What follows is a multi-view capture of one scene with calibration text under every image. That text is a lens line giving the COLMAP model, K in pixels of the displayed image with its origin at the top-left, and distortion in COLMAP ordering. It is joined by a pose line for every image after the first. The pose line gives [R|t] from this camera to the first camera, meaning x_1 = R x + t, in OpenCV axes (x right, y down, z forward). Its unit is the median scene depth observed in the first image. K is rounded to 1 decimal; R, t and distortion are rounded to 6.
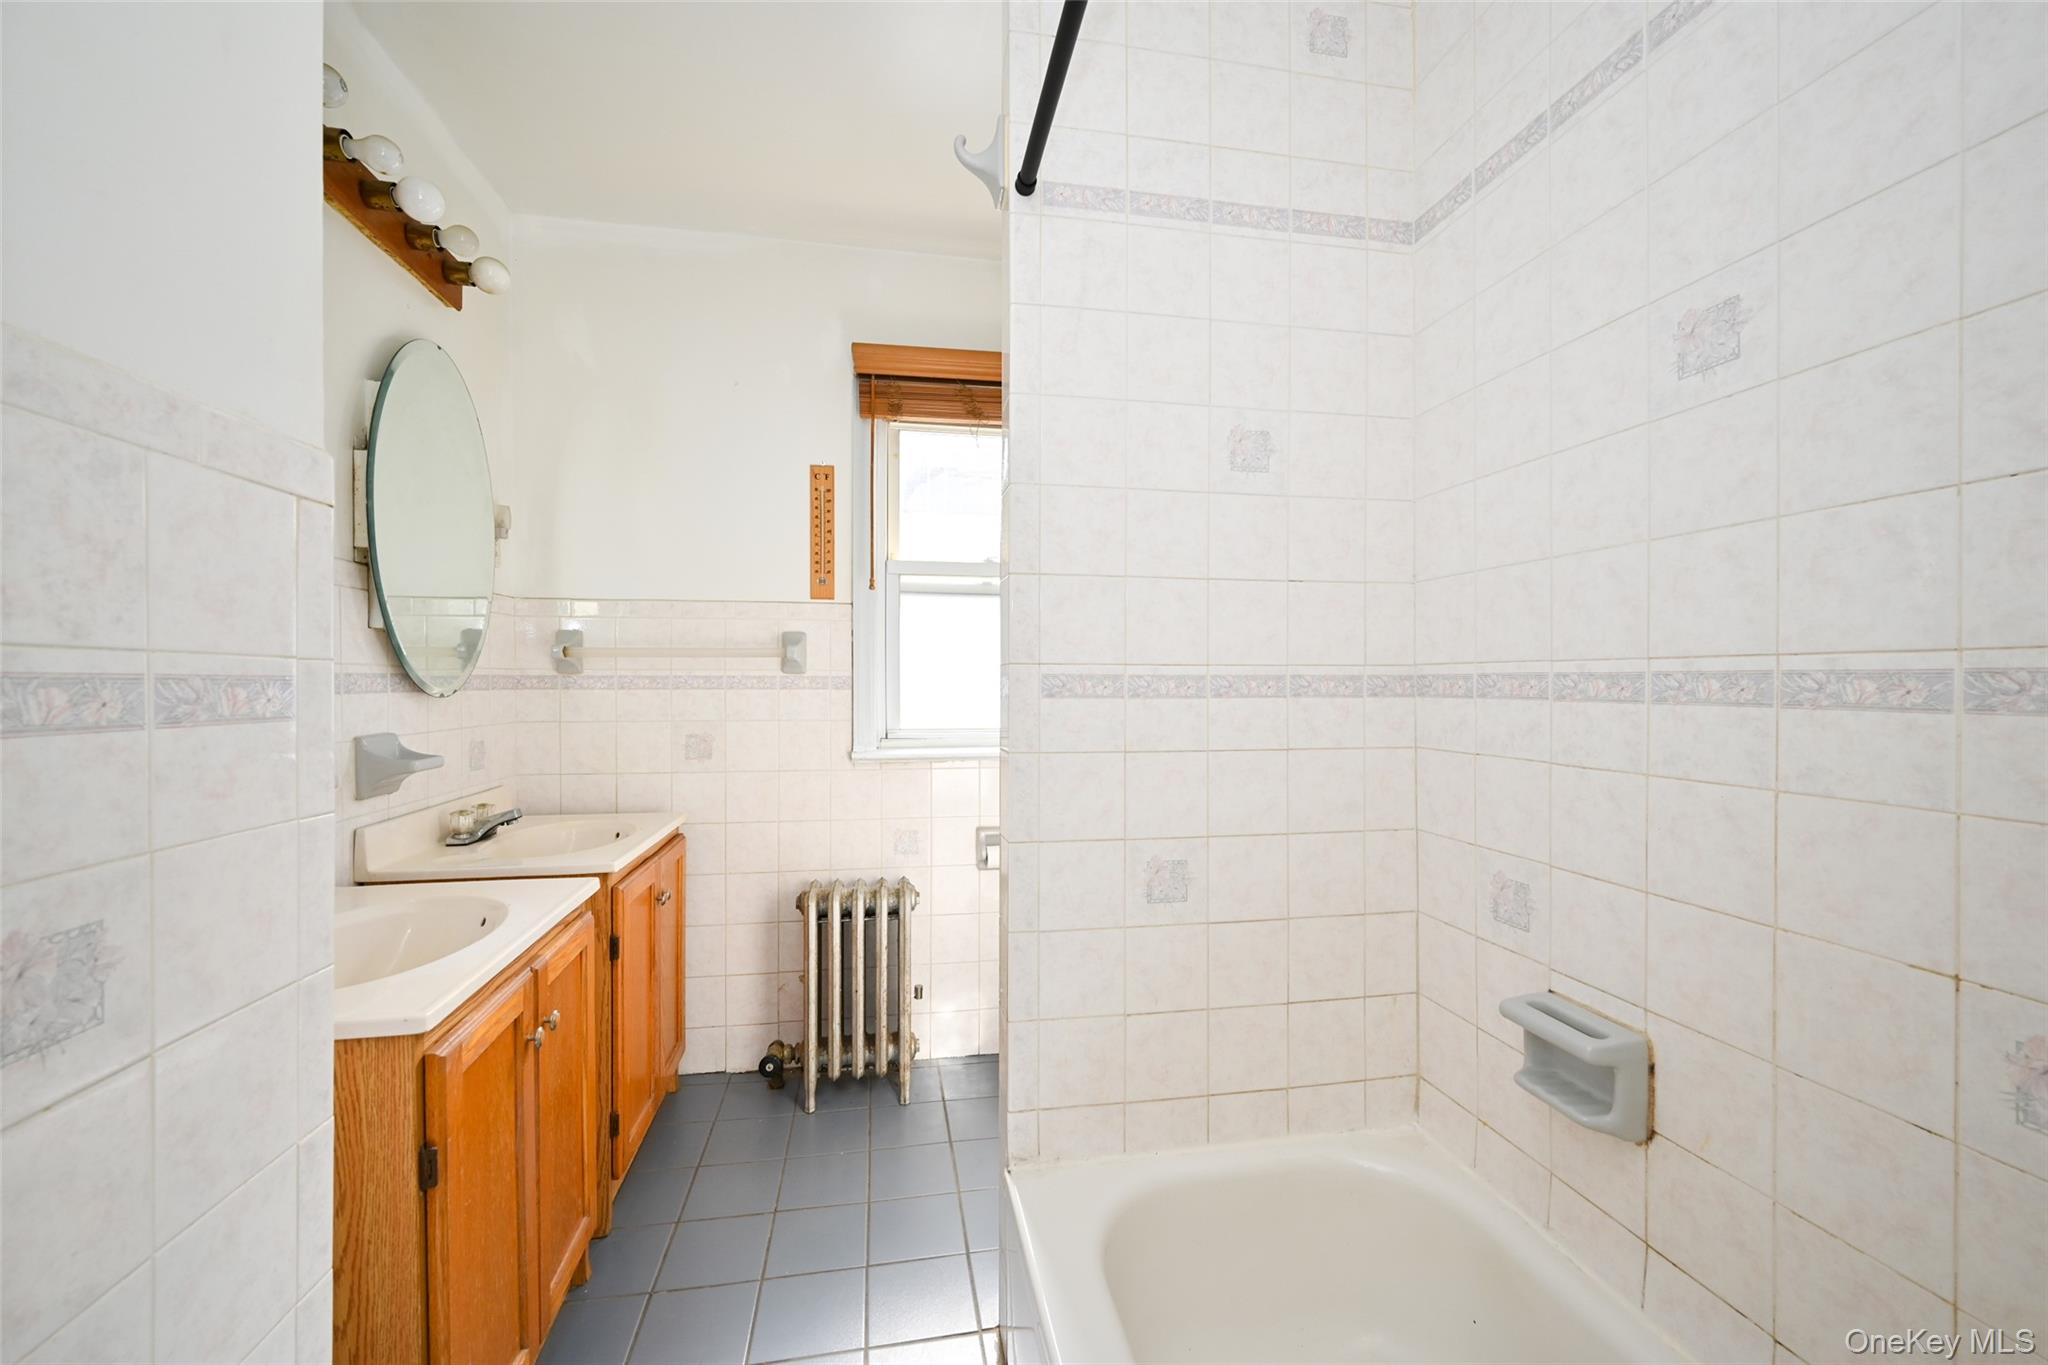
lens RADIAL K [[808.3, 0, 1023.3], [0, 808.3, 682.0], [0, 0, 1]] dist [0.000762, -0.000300]
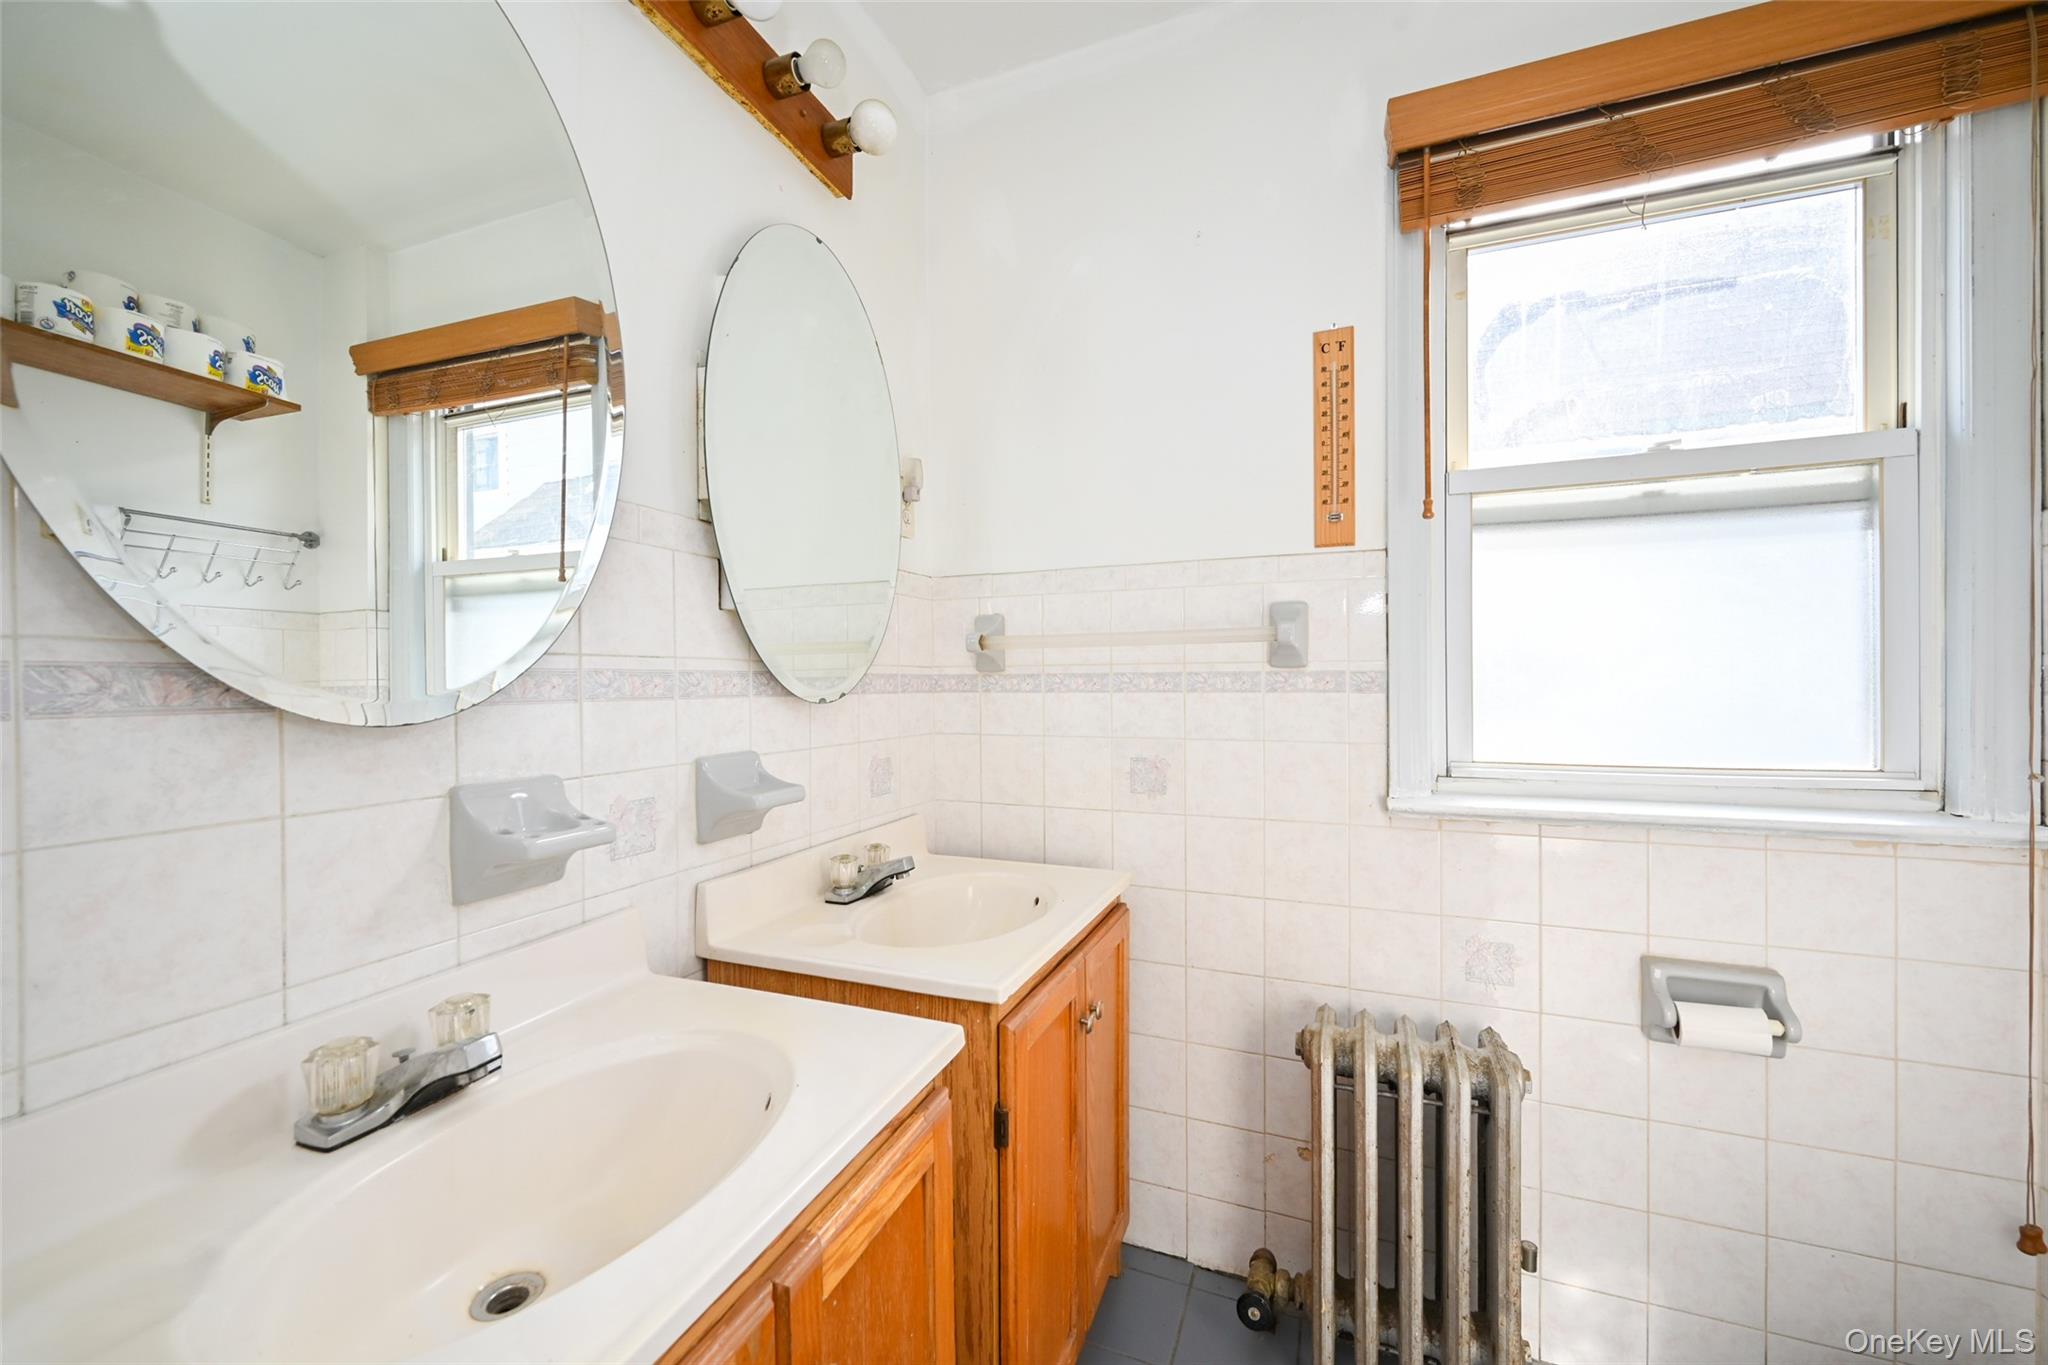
lens RADIAL K [[808.3, 0, 1023.8], [0, 808.3, 681.4], [0, 0, 1]] dist [0.000762, -0.000300]
pose [[0.845821, -0.004415, -0.533448, -0.127193], [0.003809, 0.999990, -0.002237, 0.000995], [0.533453, -0.000139, 0.845830, 0.371542]]
